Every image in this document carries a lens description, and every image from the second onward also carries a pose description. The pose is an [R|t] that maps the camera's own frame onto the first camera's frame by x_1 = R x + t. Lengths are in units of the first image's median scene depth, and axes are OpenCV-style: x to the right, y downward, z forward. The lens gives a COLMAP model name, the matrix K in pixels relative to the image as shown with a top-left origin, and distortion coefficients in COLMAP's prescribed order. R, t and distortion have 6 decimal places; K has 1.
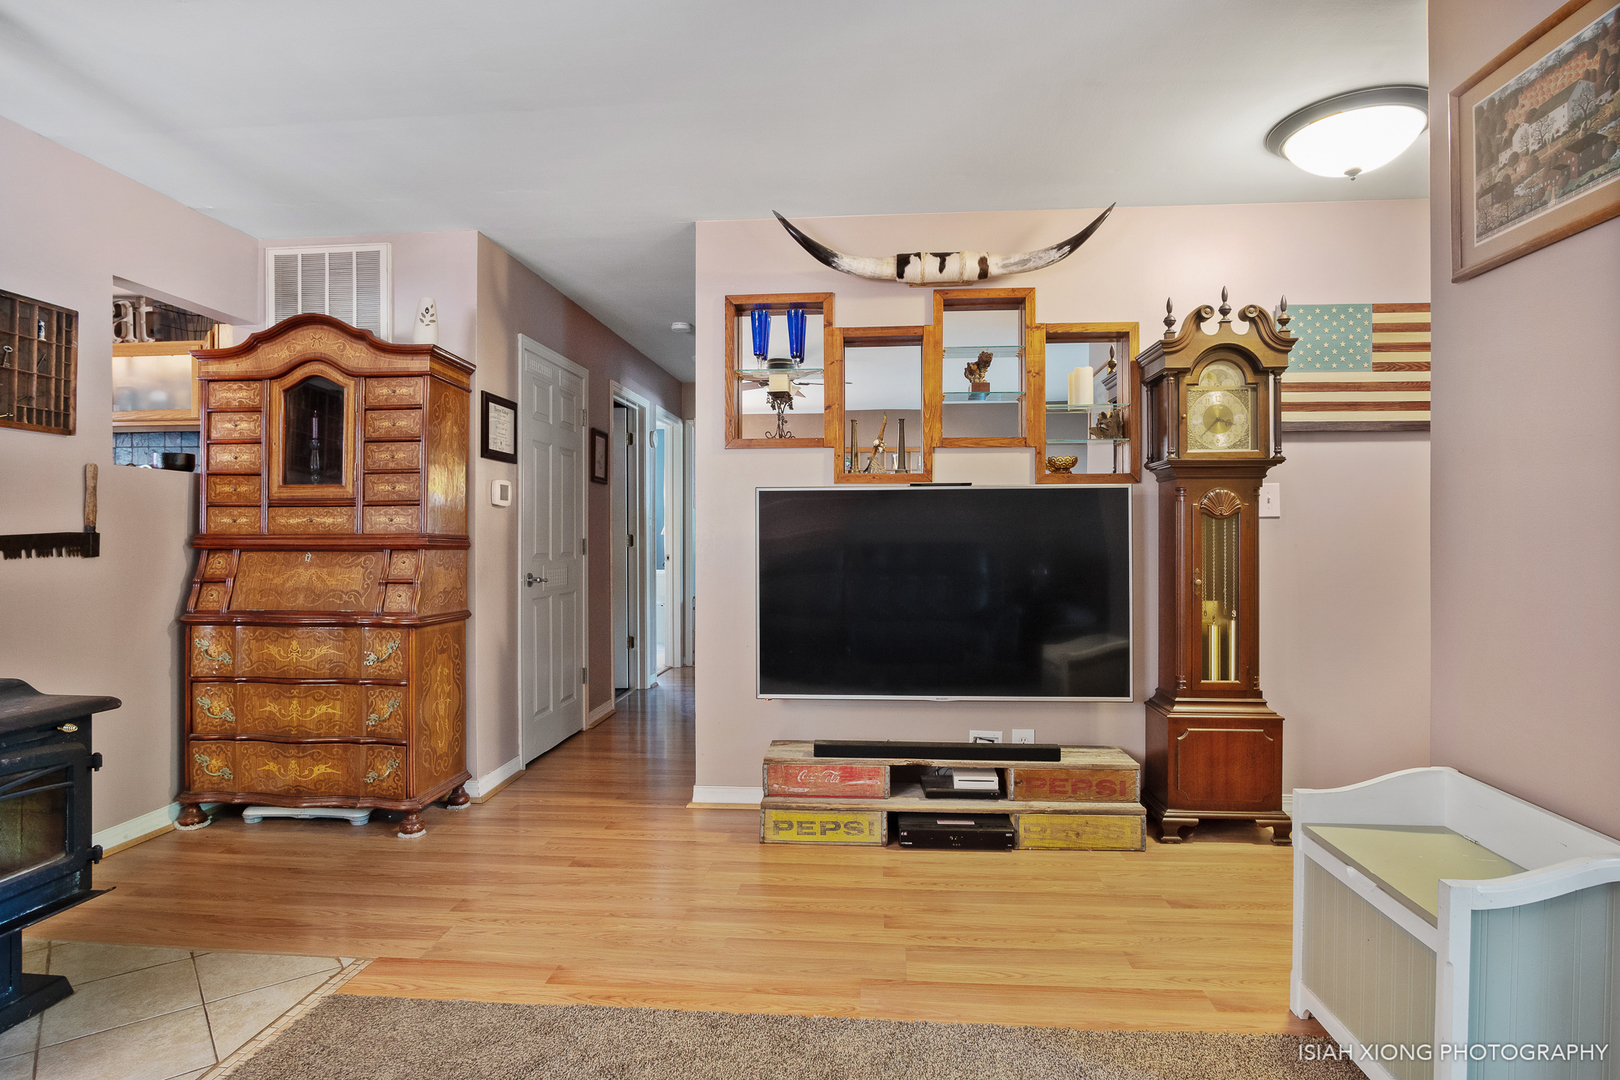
lens RADIAL K [[869.3, 0, 810.0], [0, 869.3, 540.0], [0, 0, 1]] dist [-0.024446, 0.002269]
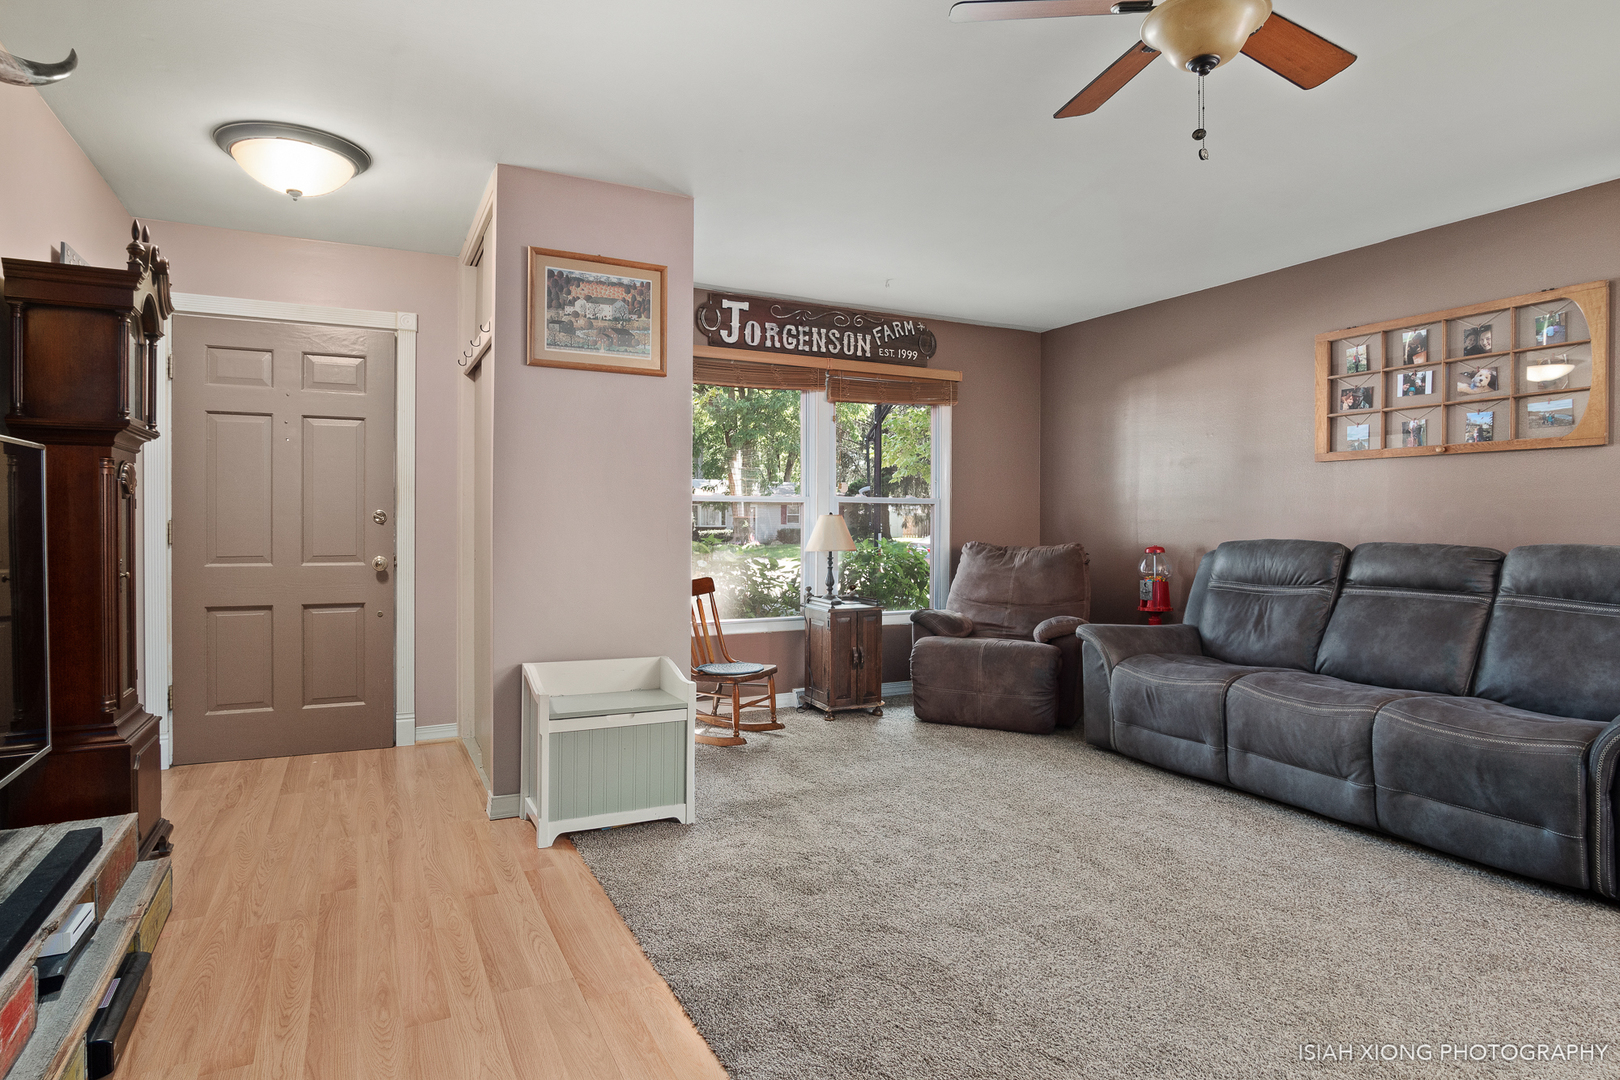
lens RADIAL K [[893.3, 0, 802.3], [0, 893.3, 535.0], [0, 0, 1]] dist [-0.030424, 0.003541]
pose [[-0.530609, -0.014796, 0.847487, -0.497314], [-0.000659, 0.999855, 0.017043, -0.003125], [-0.847616, 0.008485, -0.530542, 0.754546]]
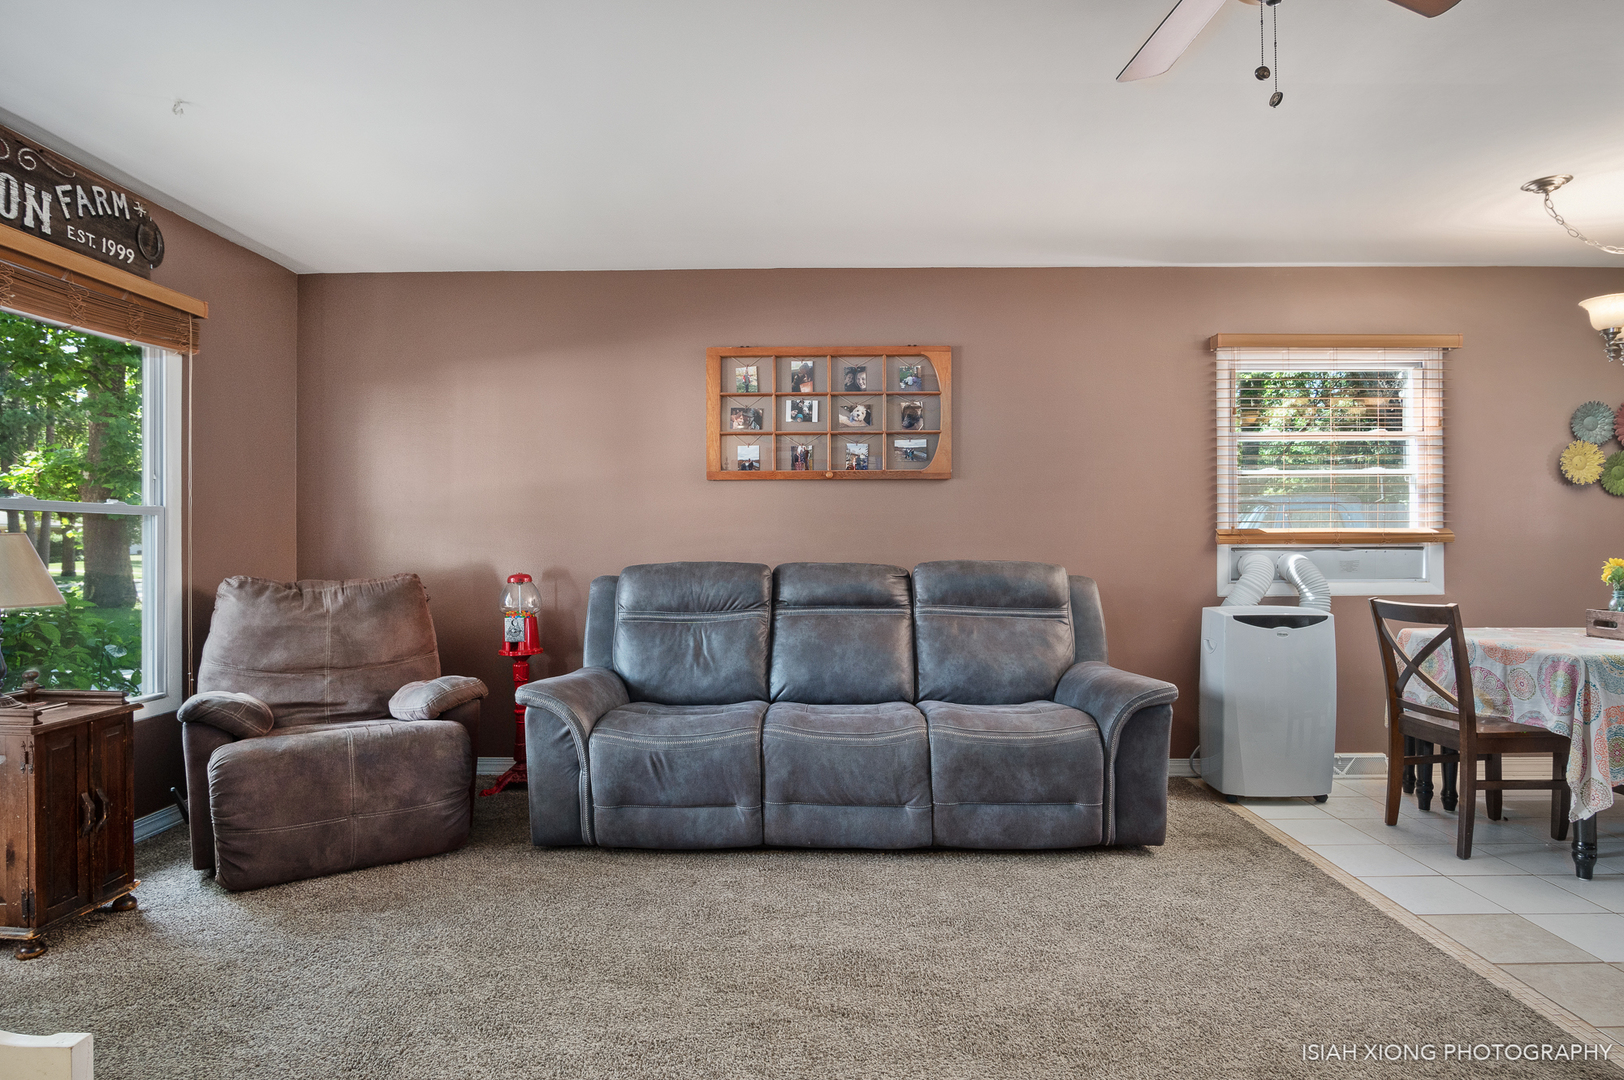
lens RADIAL K [[880.0, 0, 820.3], [0, 880.0, 543.5], [0, 0, 1]] dist [-0.027695, 0.003204]
pose [[-0.997027, 0.002622, -0.077008, 0.071128], [0.002378, 0.999992, 0.003261, -0.003097], [0.077016, 0.003068, -0.997025, 0.680004]]
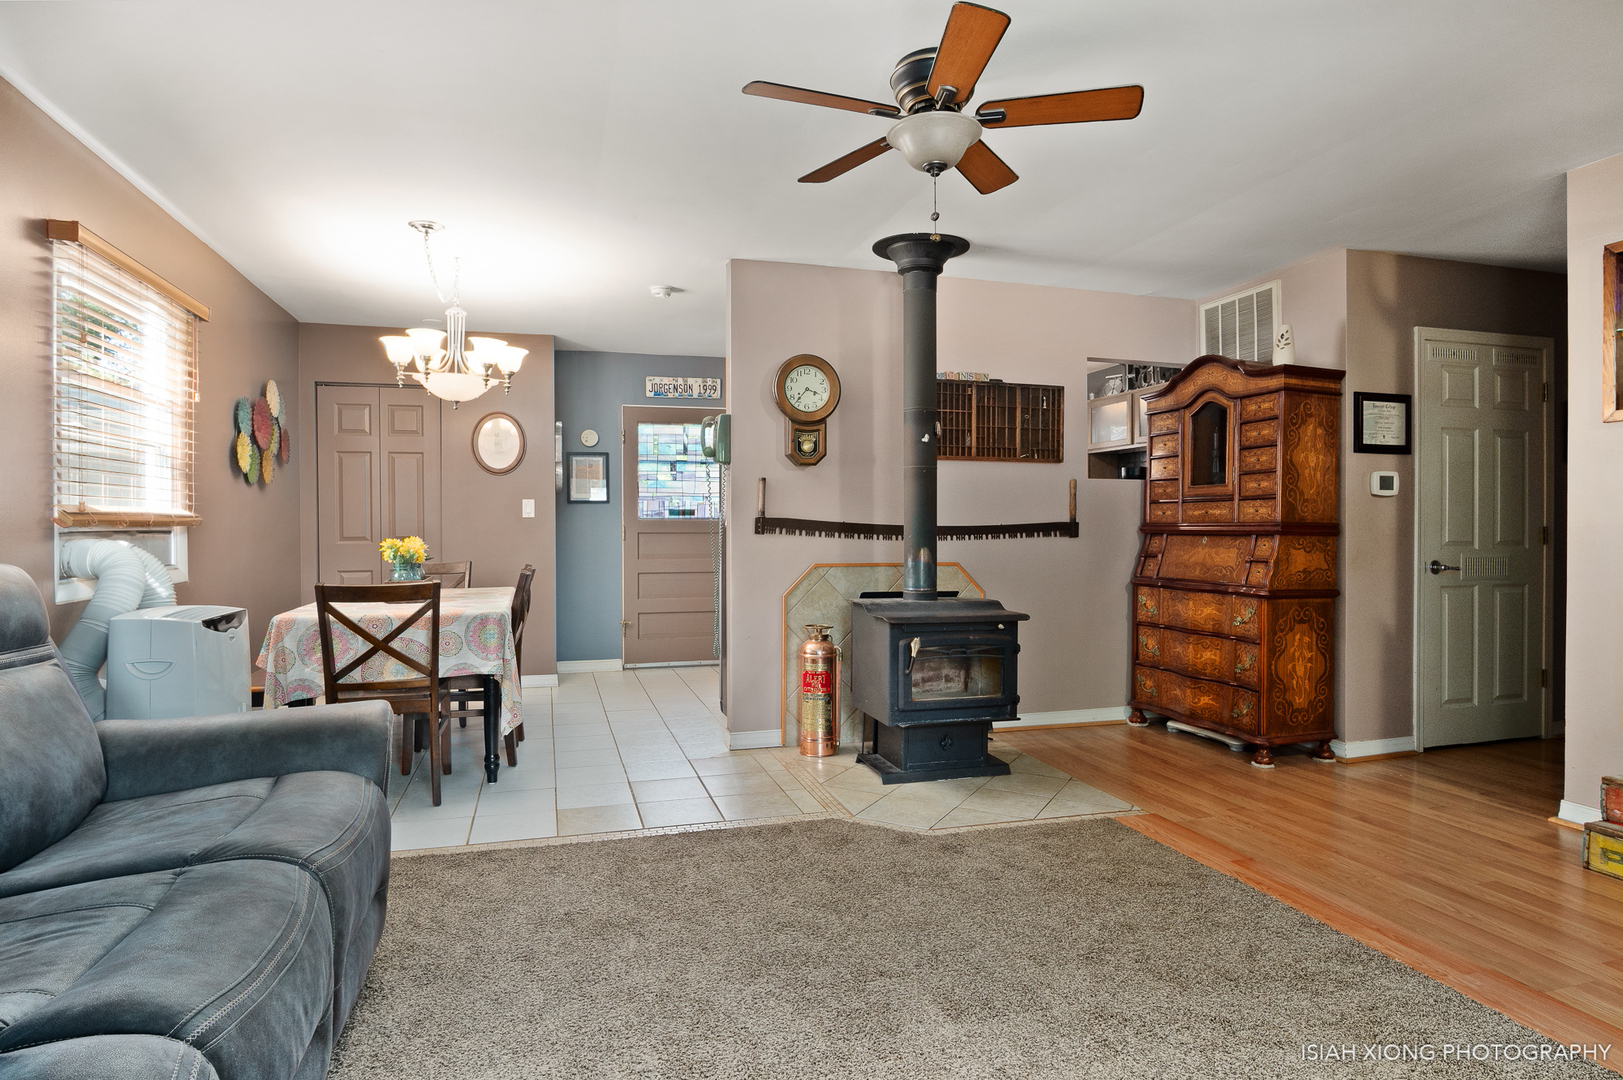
lens RADIAL K [[828.5, 0, 815.2], [0, 828.5, 534.2], [0, 0, 1]] dist [-0.014723, 0.000289]
pose [[0.391370, 0.008748, -0.920192, 0.367294], [-0.001349, 0.999959, 0.008933, 0.000699], [0.920232, -0.002255, 0.391366, -0.049870]]
